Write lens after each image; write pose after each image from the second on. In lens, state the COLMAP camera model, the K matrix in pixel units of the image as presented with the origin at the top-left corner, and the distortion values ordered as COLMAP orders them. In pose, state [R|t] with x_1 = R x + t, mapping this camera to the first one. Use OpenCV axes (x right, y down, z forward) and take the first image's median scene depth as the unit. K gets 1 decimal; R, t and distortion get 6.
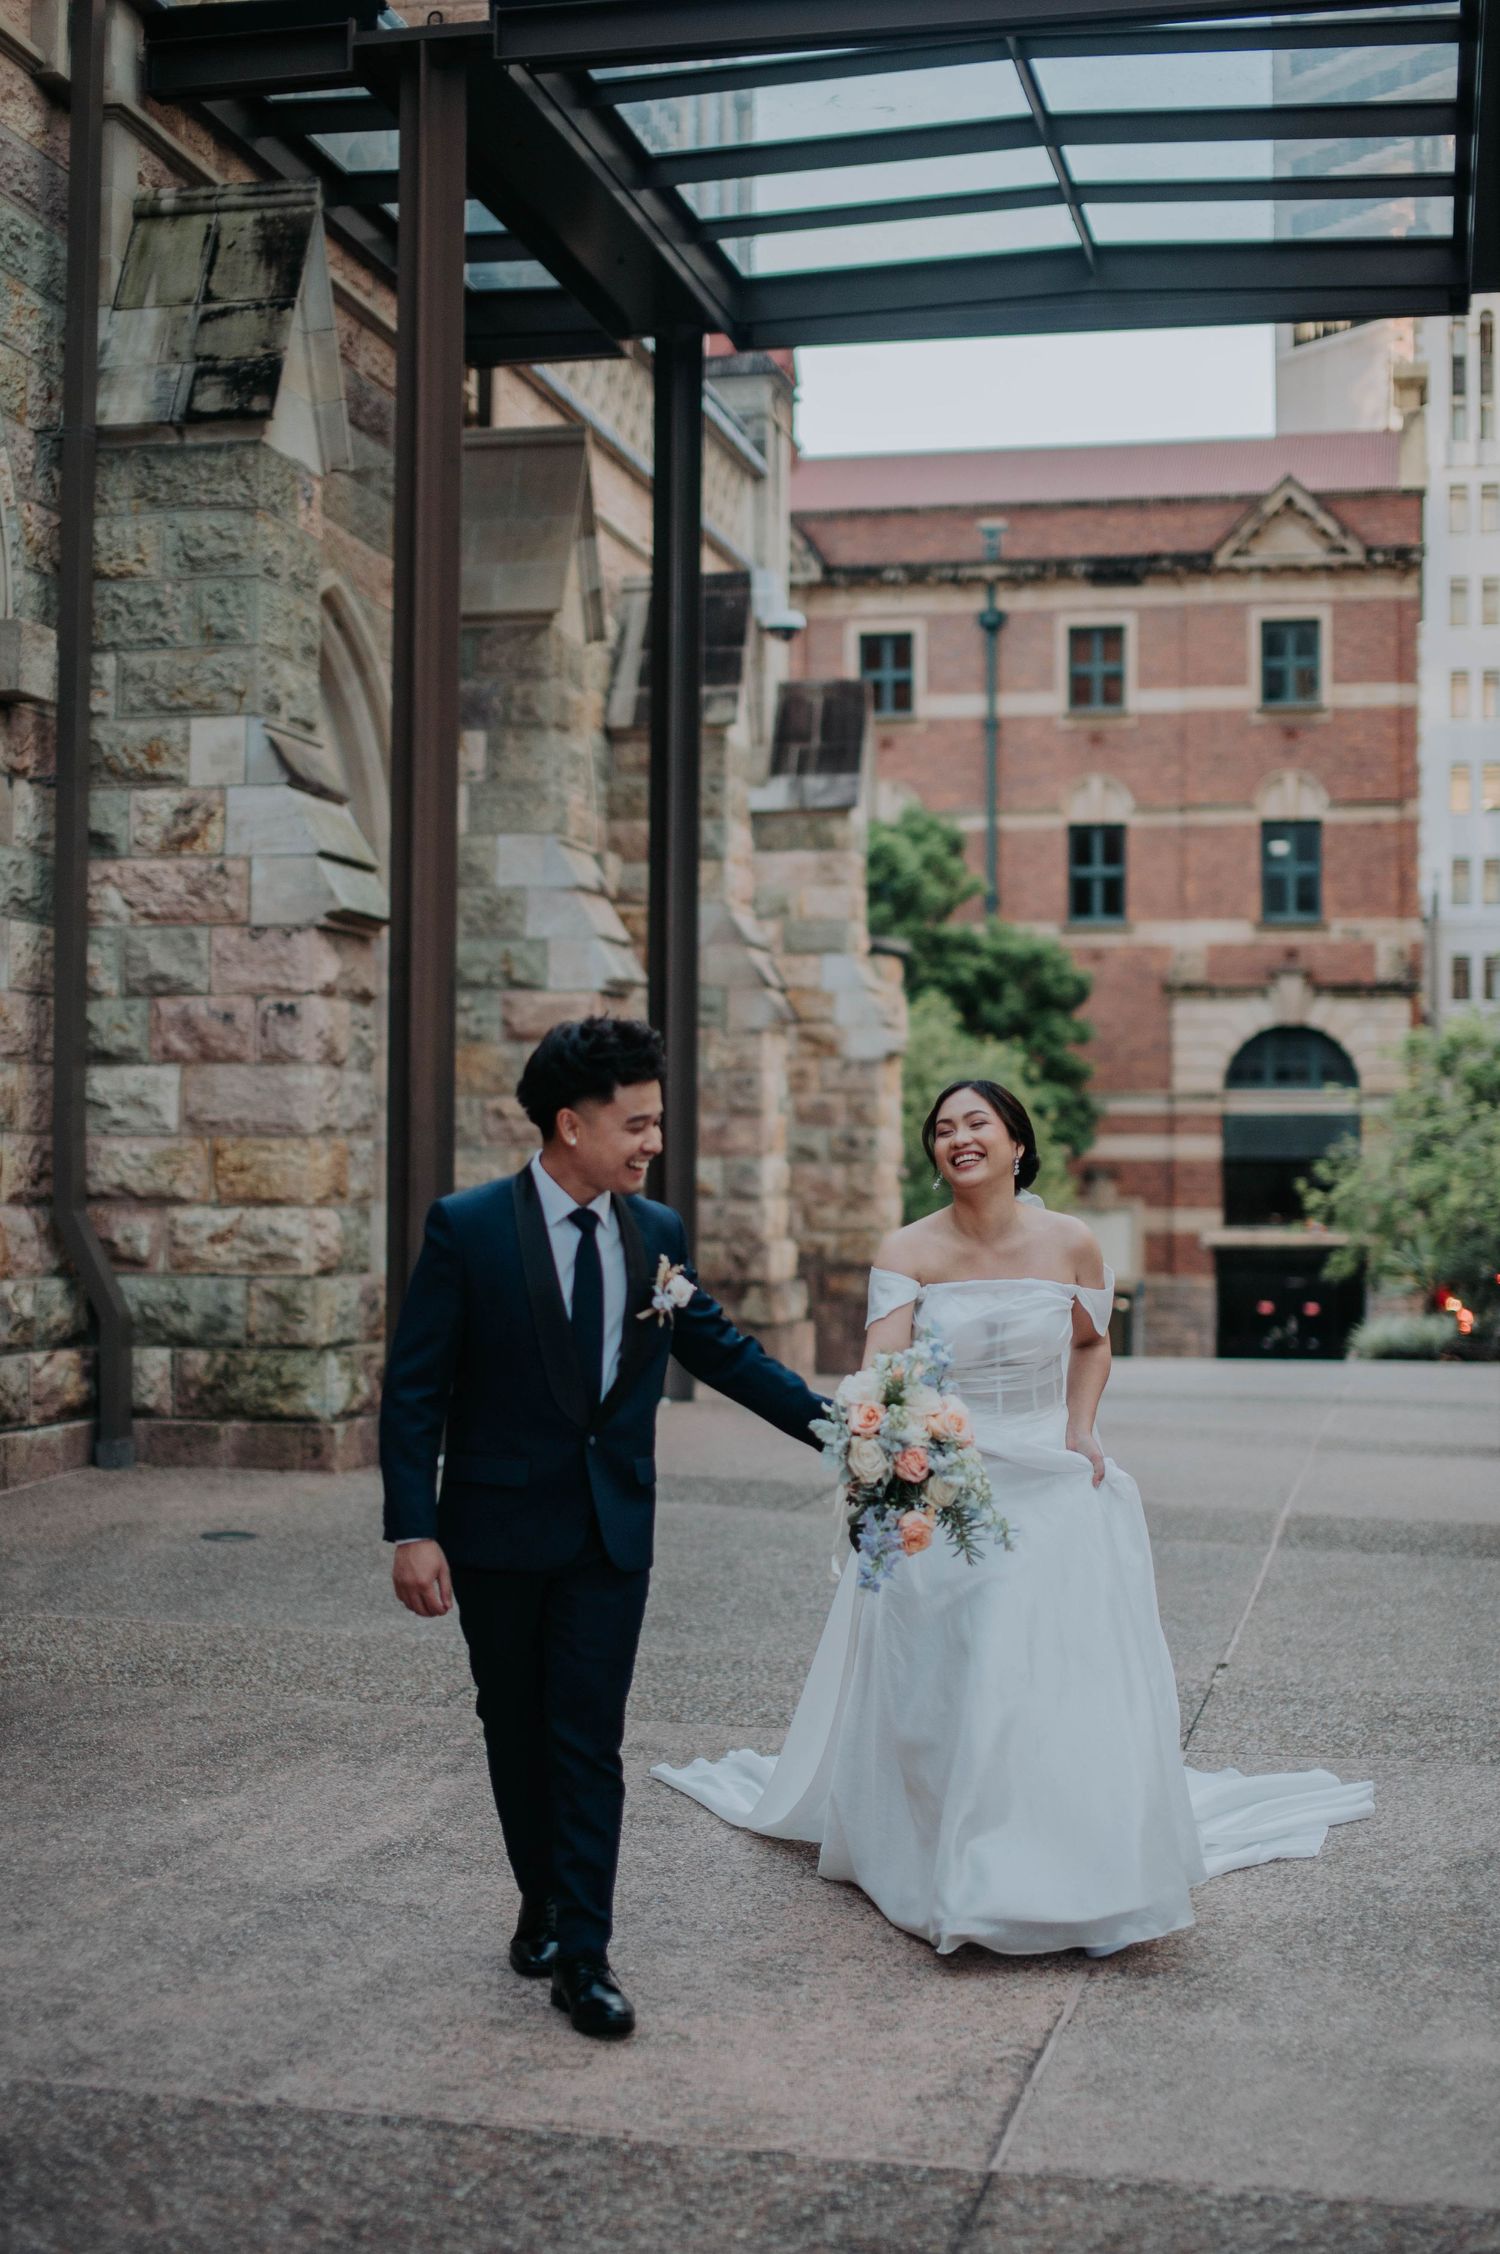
lens RADIAL K [[2988.3, 0, 750.0], [0, 2988.3, 1127.0], [0, 0, 1]] dist [-0.004895, -0.009081]
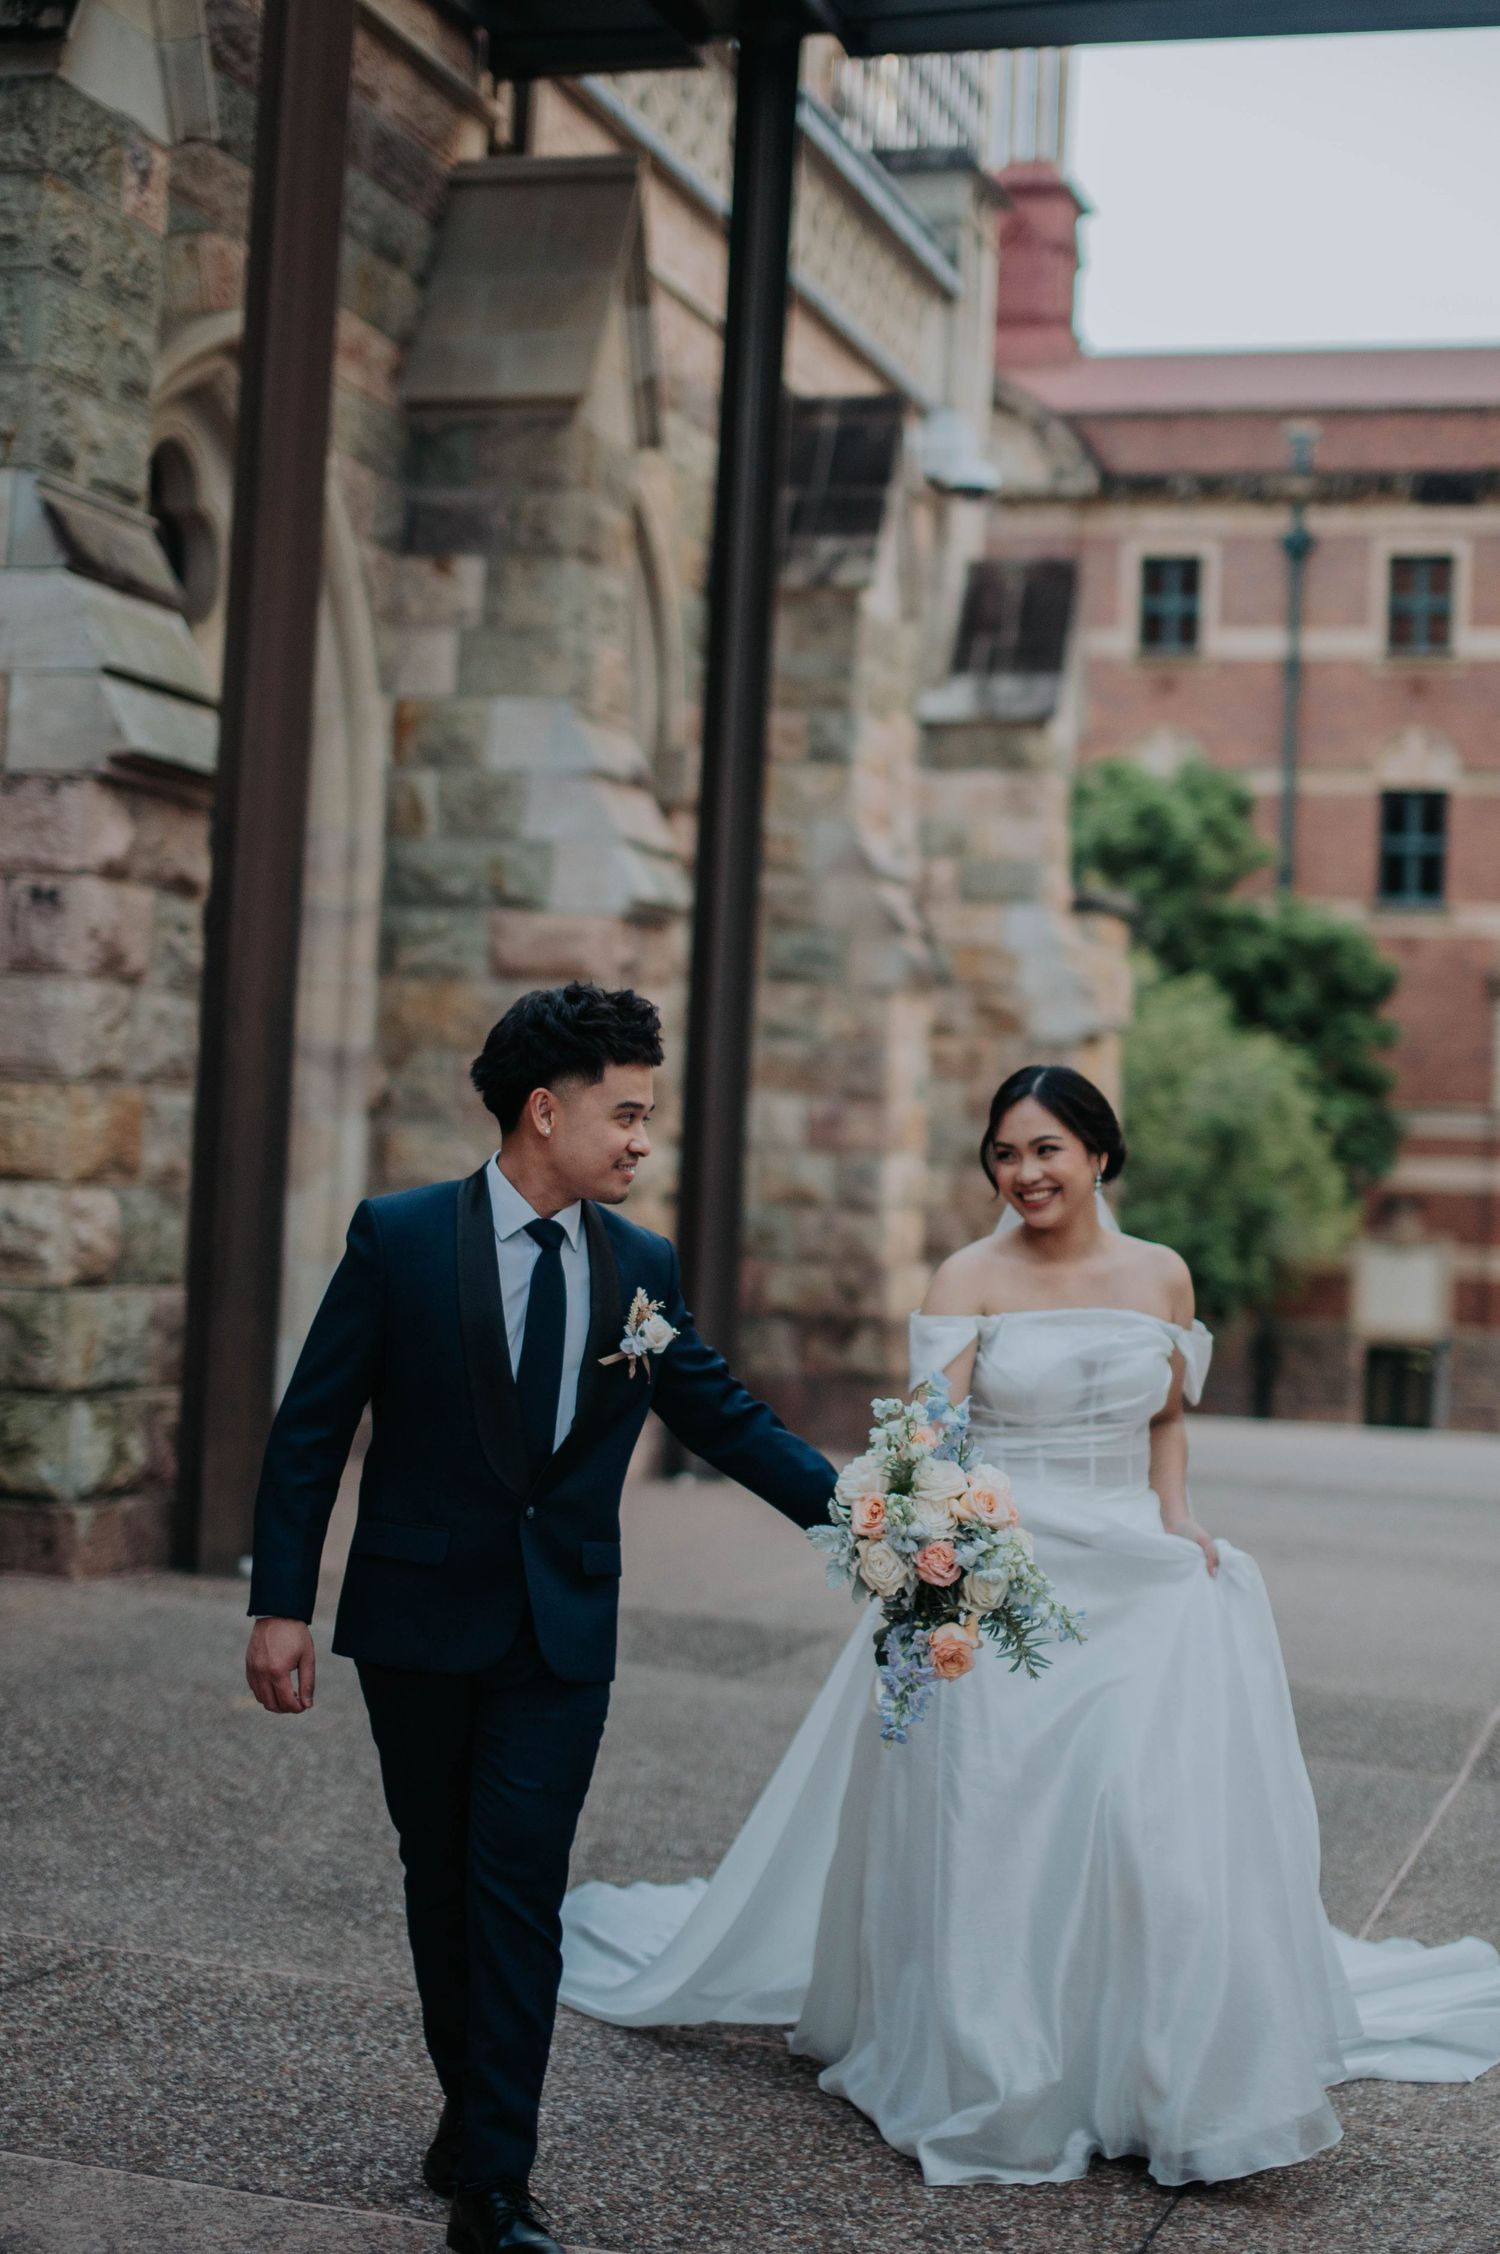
lens RADIAL K [[3338.5, 0, 755.7], [0, 3338.5, 1095.0], [0, 0, 1]] dist [-0.041863, -0.092668]
pose [[0.995557, 0.040208, -0.085142, 0.060934], [-0.041171, 0.999106, -0.009580, 0.005740], [0.084681, 0.013043, 0.996323, 0.212171]]
